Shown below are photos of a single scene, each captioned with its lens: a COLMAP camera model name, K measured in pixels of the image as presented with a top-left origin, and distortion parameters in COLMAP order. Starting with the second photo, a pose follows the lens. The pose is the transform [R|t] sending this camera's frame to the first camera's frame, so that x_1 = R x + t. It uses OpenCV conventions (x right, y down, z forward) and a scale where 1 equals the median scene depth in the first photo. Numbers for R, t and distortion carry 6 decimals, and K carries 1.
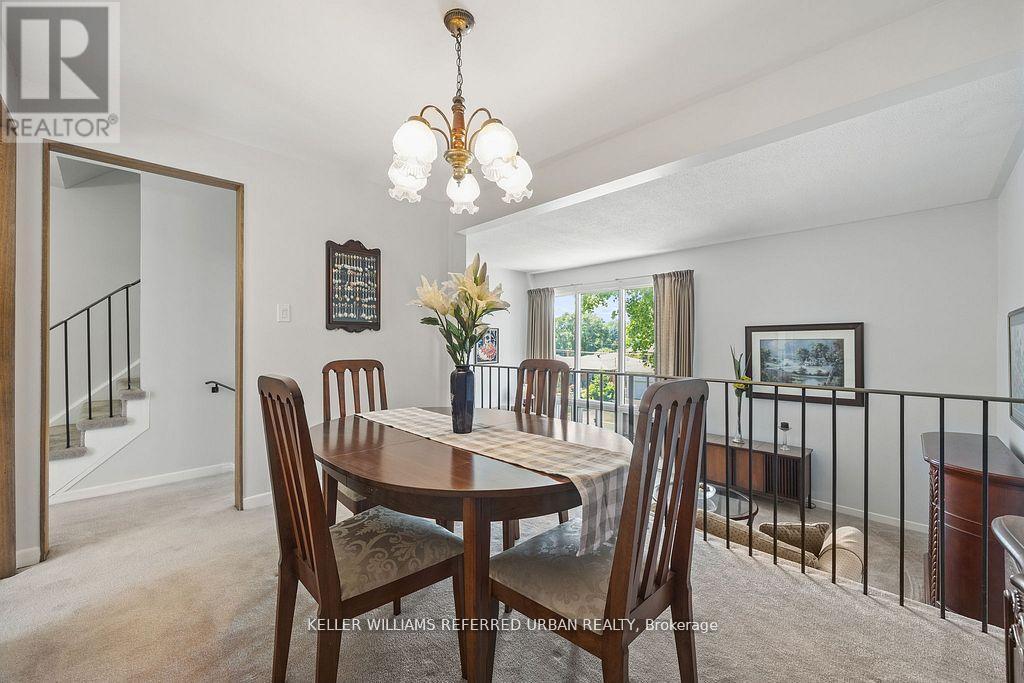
lens RADIAL K [[397.0, 0, 513.7], [0, 397.0, 342.7], [0, 0, 1]] dist [-0.000068, 0.000025]
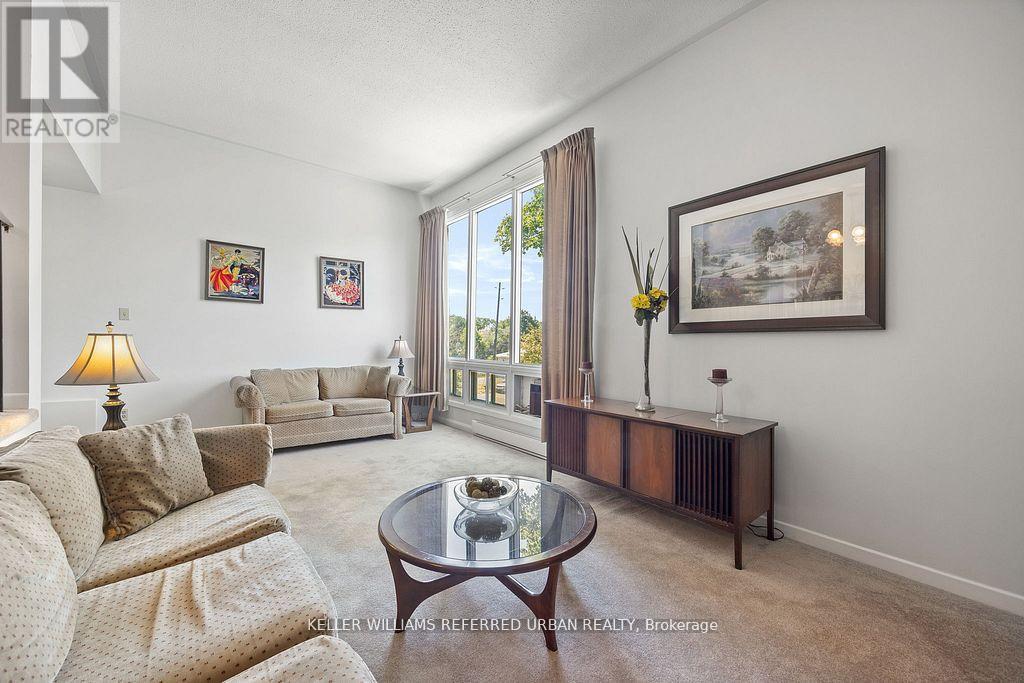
lens RADIAL K [[401.3, 0, 502.5], [0, 401.3, 342.4], [0, 0, 1]] dist [-0.000512, 0.000010]
pose [[0.994444, 0.007765, -0.104982, 0.453658], [-0.007243, 0.999959, 0.005356, 0.164582], [0.105019, -0.004566, 0.994460, 0.452628]]
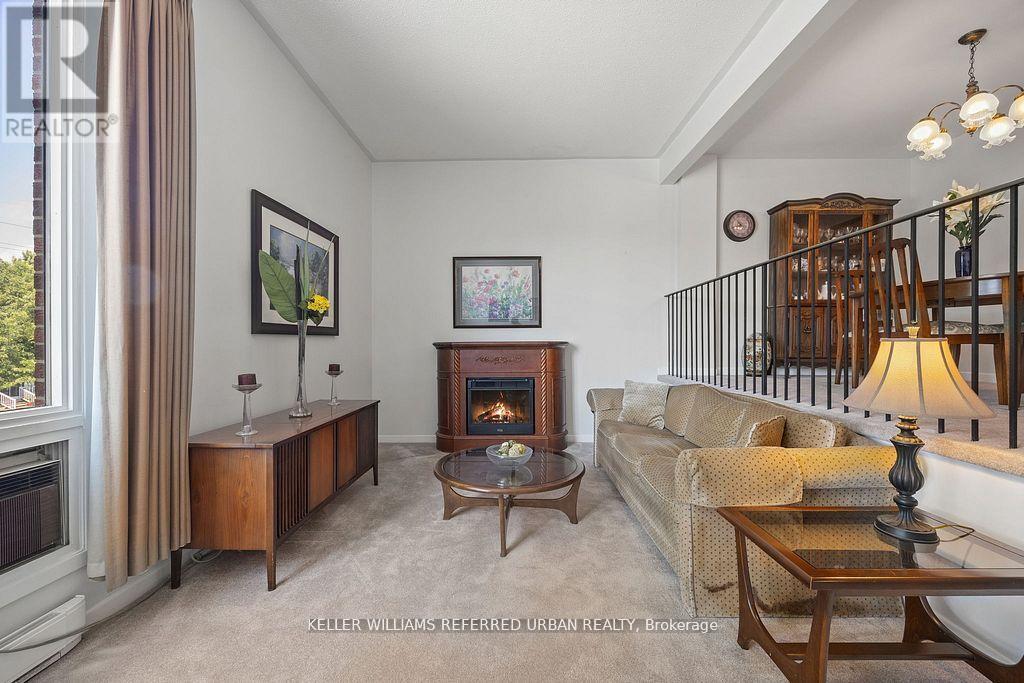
lens RADIAL K [[407.7, 0, 513.5], [0, 407.7, 344.7], [0, 0, 1]] dist [-0.001123, 0.003711]
pose [[-0.699595, -0.003146, 0.714532, -0.006098], [-0.001803, 0.999995, 0.002638, 0.164978], [-0.714537, 0.000557, -0.699597, 1.245436]]
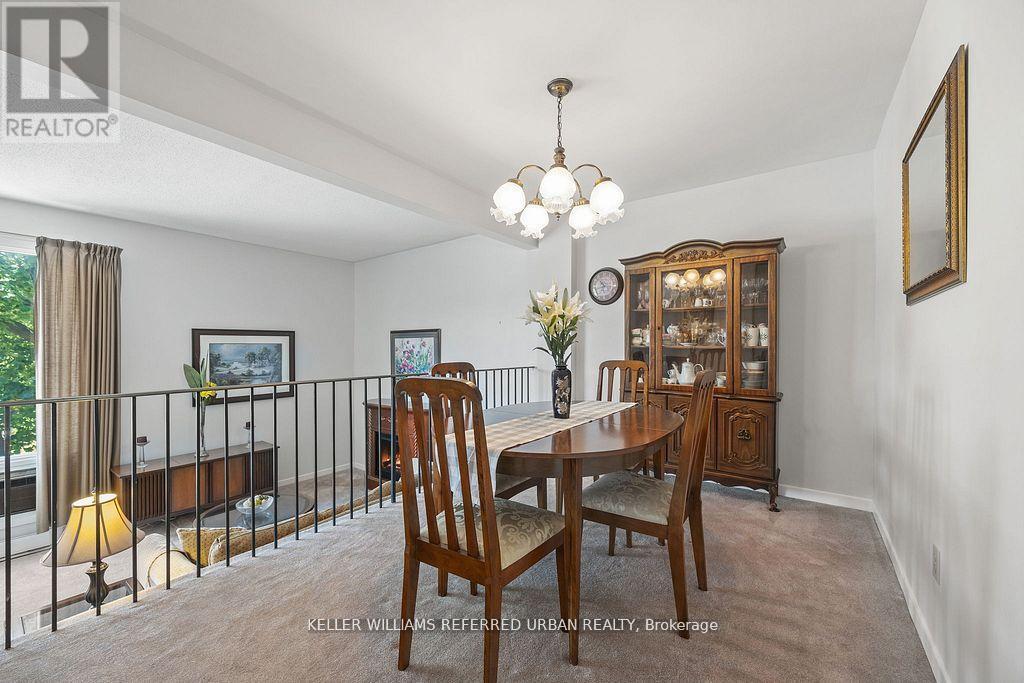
lens RADIAL K [[397.0, 0, 513.7], [0, 397.0, 342.7], [0, 0, 1]] dist [-0.000068, 0.000025]
pose [[-0.153043, 0.008628, 0.988182, -0.468683], [-0.000594, 0.999961, -0.008823, -0.001551], [-0.988219, -0.001938, -0.153032, 0.457903]]
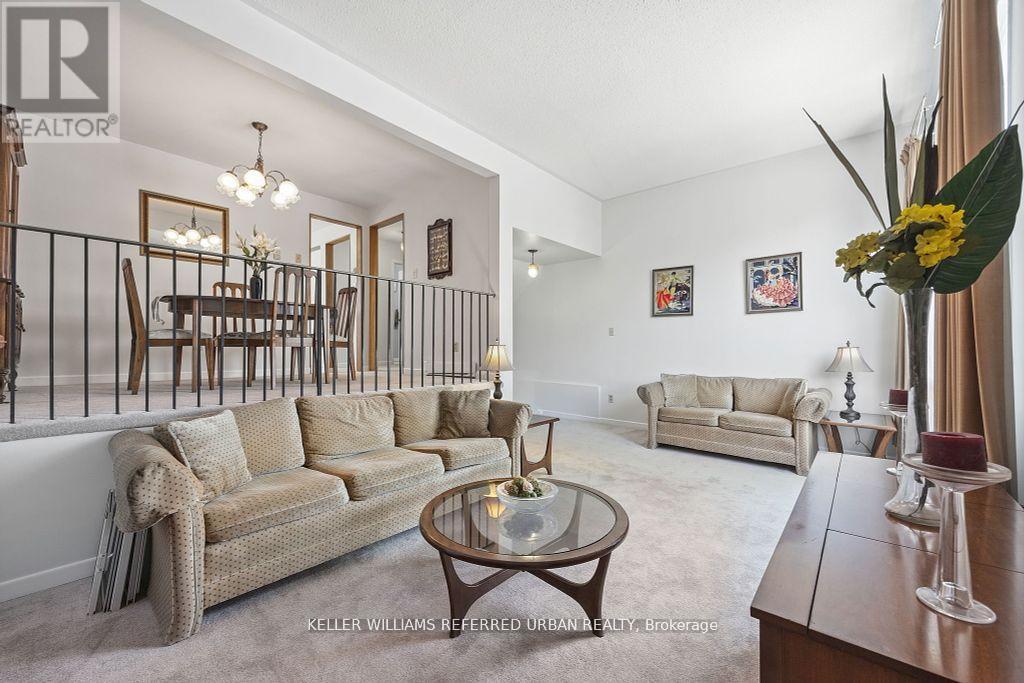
lens RADIAL K [[397.0, 0, 513.7], [0, 397.0, 342.7], [0, 0, 1]] dist [-0.000068, 0.000025]
pose [[0.092842, -0.014409, -0.995577, 0.796803], [0.000210, 0.999896, -0.014452, 0.168698], [0.995681, 0.001133, 0.092835, 0.788720]]
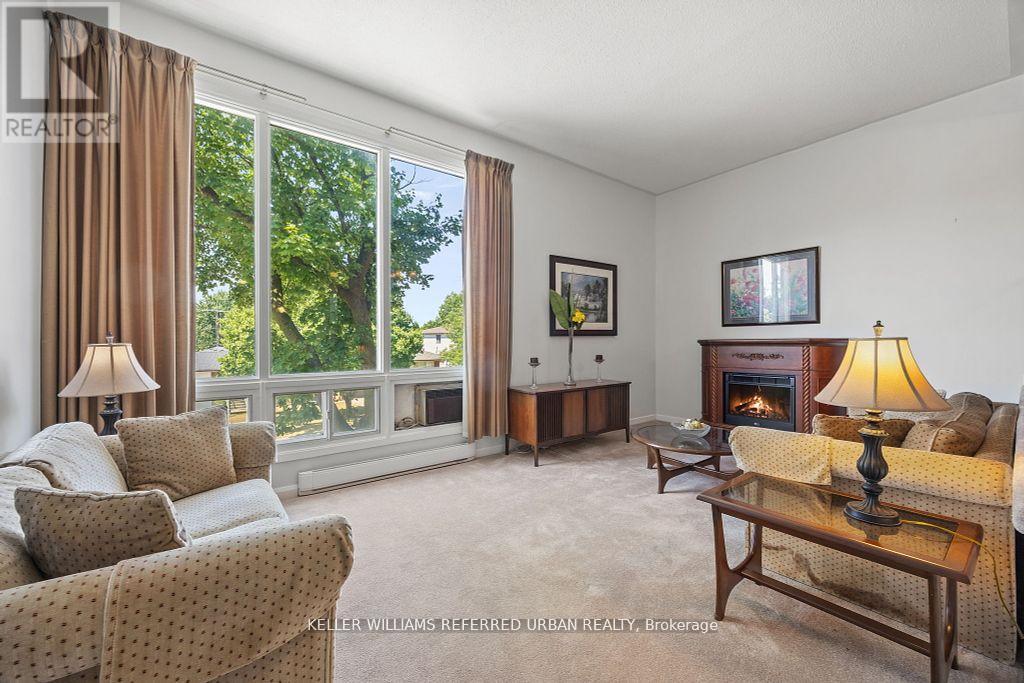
lens RADIAL K [[397.0, 0, 513.7], [0, 397.0, 342.7], [0, 0, 1]] dist [-0.000068, 0.000025]
pose [[0.122846, -0.007212, 0.992400, -0.327228], [0.004920, 0.999966, 0.006658, 0.161613], [-0.992414, 0.004065, 0.122878, 1.078205]]
